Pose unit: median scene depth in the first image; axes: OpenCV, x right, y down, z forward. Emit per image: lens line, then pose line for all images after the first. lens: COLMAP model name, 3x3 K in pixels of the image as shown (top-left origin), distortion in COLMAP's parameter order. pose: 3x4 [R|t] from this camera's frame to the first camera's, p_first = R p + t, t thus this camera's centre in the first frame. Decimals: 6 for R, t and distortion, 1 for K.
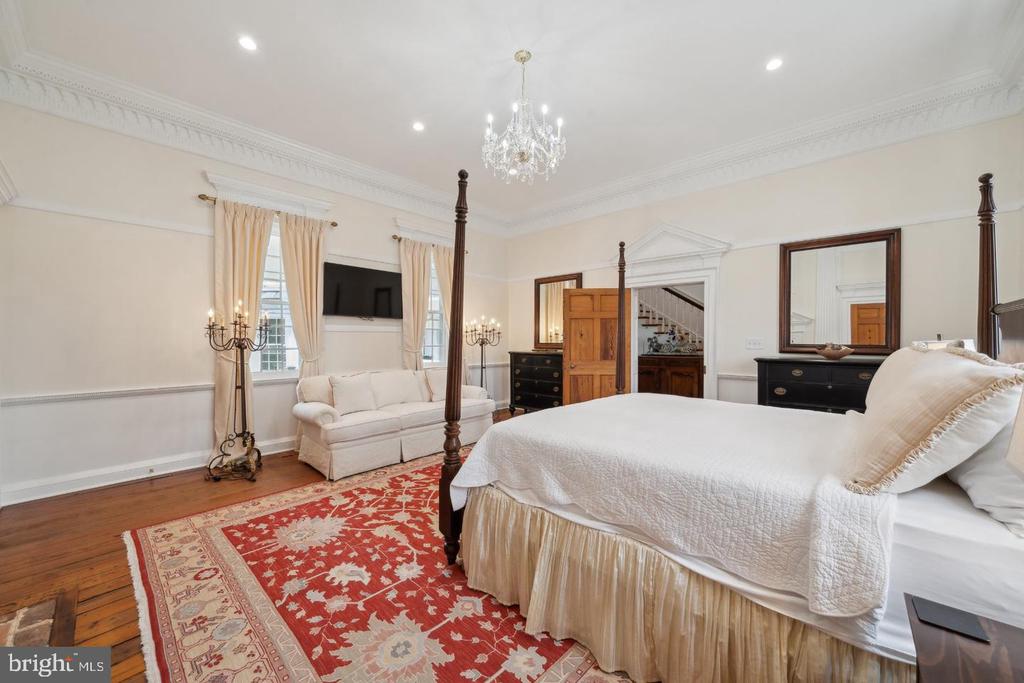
lens RADIAL K [[386.7, 0, 514.1], [0, 386.7, 342.2], [0, 0, 1]] dist [0.000072, -0.000011]
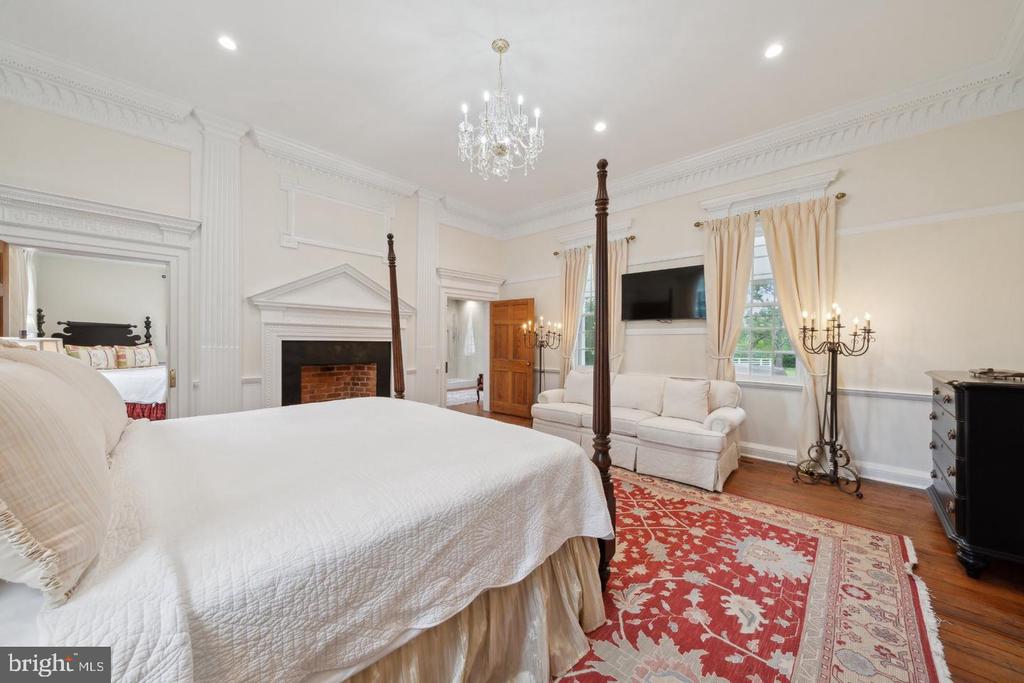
lens RADIAL K [[373.0, 0, 501.1], [0, 373.0, 339.3], [0, 0, 1]] dist [-0.000057, -0.000155]
pose [[-0.048490, -0.002911, -0.998819, 0.456459], [-0.015629, 0.999876, -0.002155, -0.005557], [0.998701, 0.015506, -0.048529, 0.498521]]
